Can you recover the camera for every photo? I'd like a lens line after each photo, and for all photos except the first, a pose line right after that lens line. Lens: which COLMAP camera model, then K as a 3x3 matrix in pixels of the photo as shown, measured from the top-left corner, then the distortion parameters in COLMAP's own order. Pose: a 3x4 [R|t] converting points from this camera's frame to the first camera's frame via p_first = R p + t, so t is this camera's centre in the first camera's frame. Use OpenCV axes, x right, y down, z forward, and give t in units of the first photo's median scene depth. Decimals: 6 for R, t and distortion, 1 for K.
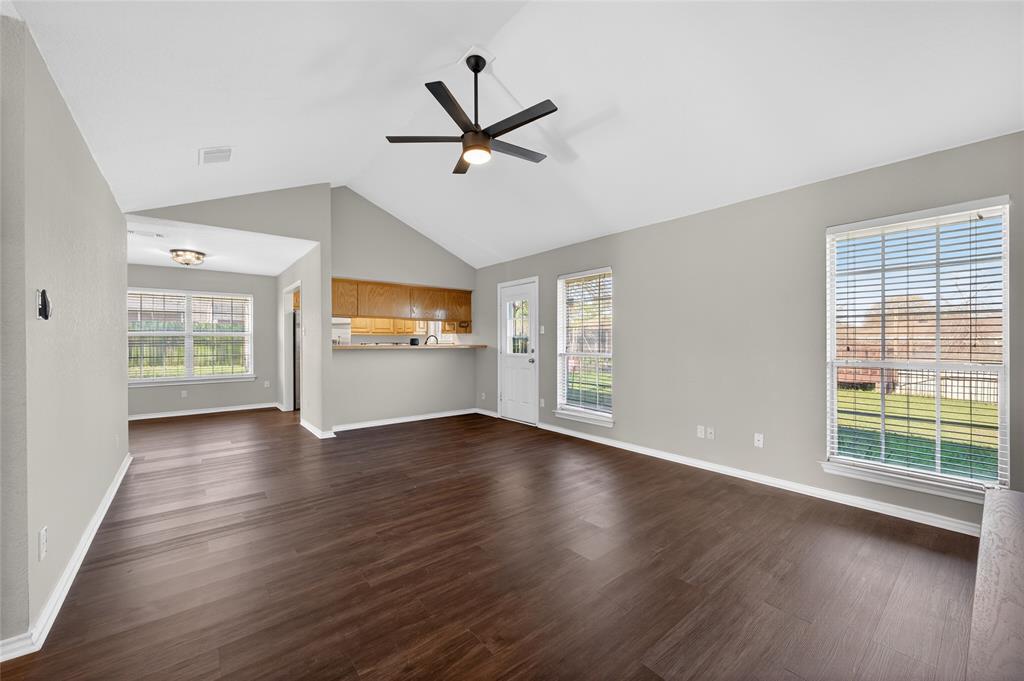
lens RADIAL K [[398.3, 0, 517.7], [0, 398.3, 342.5], [0, 0, 1]] dist [0.012057, 0.000065]
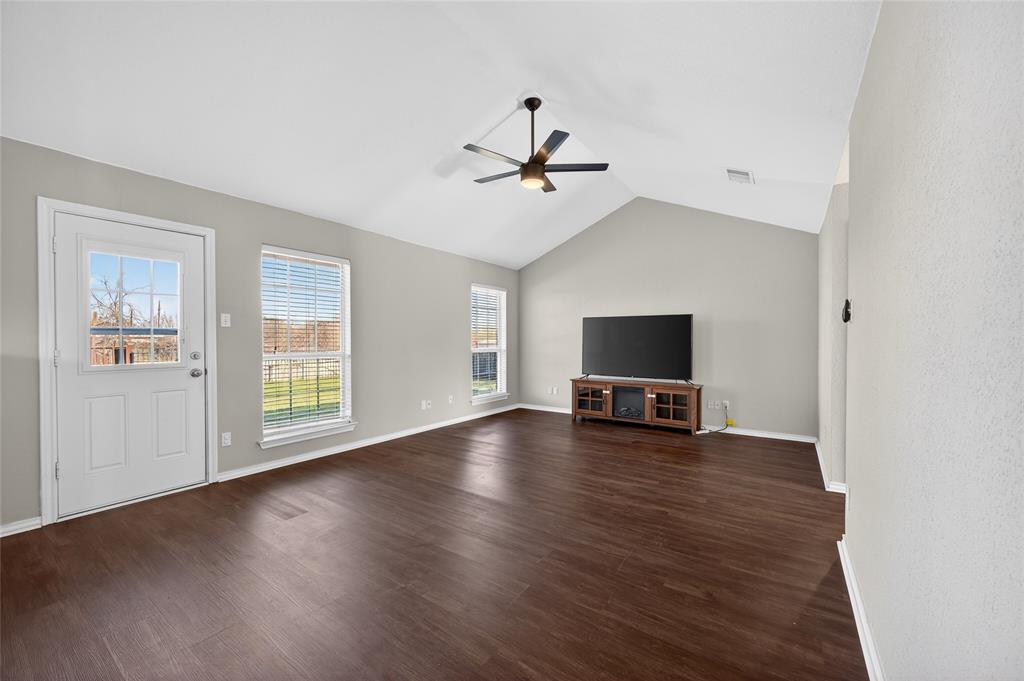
lens RADIAL K [[398.3, 0, 517.2], [0, 398.3, 341.5], [0, 0, 1]] dist [0.012057, 0.000065]
pose [[-0.276502, -0.003315, 0.961008, -0.957347], [0.000629, 0.999993, 0.003631, -0.001301], [-0.961013, 0.001609, -0.276498, 1.069703]]
